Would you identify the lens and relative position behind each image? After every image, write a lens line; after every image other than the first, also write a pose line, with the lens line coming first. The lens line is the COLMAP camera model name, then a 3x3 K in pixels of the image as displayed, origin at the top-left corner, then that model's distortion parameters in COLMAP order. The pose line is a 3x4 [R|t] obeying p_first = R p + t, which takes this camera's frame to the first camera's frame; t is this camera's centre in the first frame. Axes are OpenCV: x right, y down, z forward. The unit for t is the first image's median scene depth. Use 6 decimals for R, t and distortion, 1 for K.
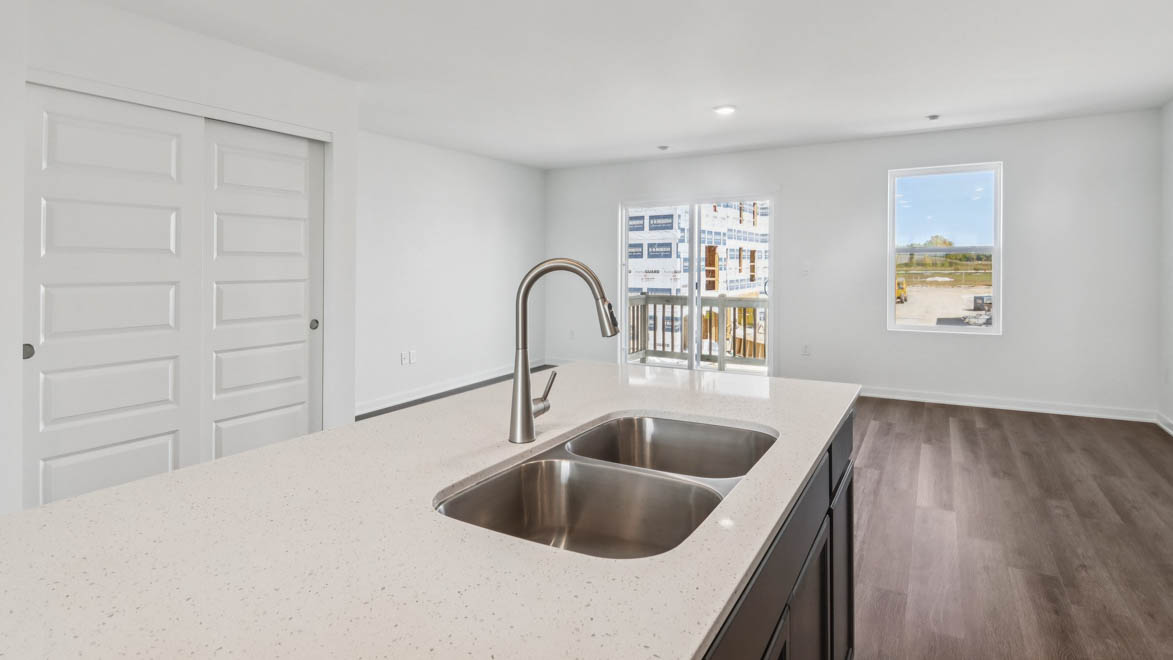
lens RADIAL K [[602.7, 0, 568.4], [0, 602.7, 289.5], [0, 0, 1]] dist [-0.000143, -0.016879]
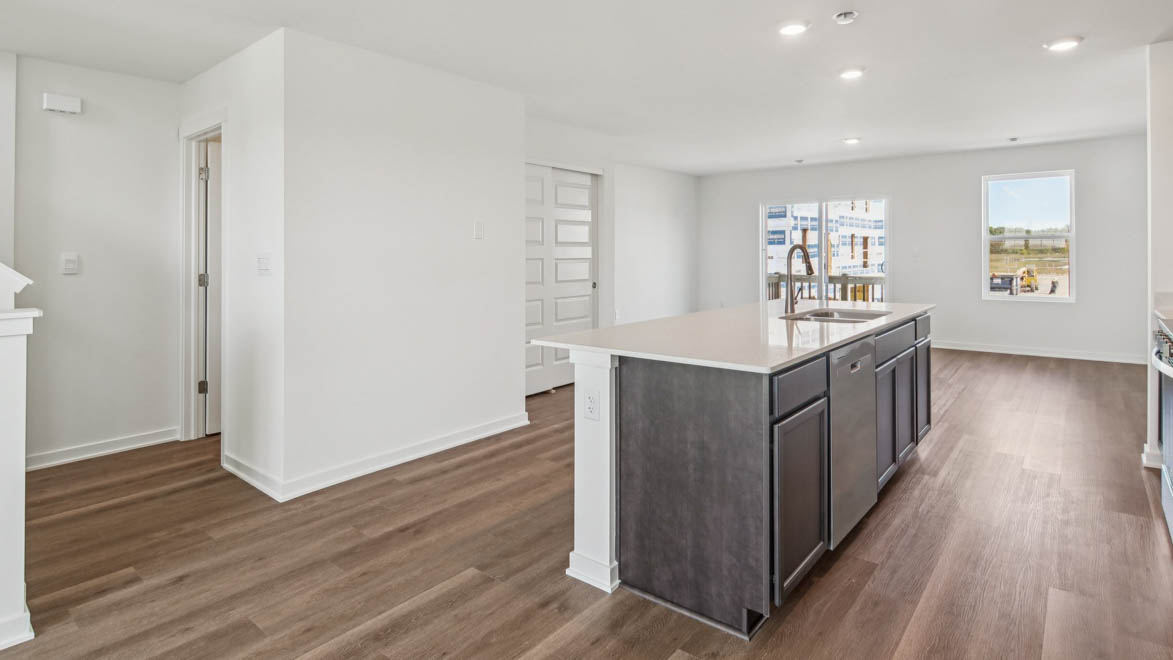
lens RADIAL K [[606.6, 0, 575.6], [0, 606.6, 273.1], [0, 0, 1]] dist [-0.000191, -0.014081]
pose [[0.989167, 0.002185, -0.146778, -0.107788], [-0.003187, 0.999973, -0.006588, 0.016769], [0.146760, 0.006984, 0.989148, -0.313375]]
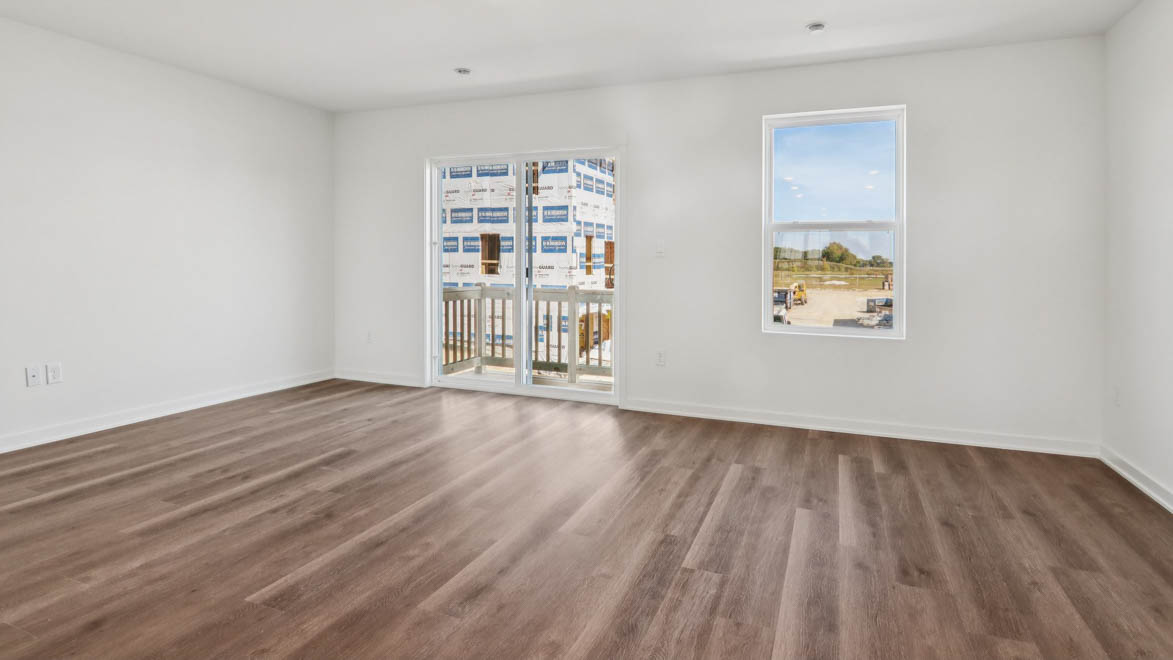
lens RADIAL K [[606.6, 0, 575.6], [0, 606.6, 273.1], [0, 0, 1]] dist [-0.000191, -0.014081]
pose [[0.989274, 0.015659, 0.145232, 0.147747], [-0.011762, 0.999548, -0.027649, 0.013896], [-0.145599, 0.025644, 0.989011, 0.223195]]
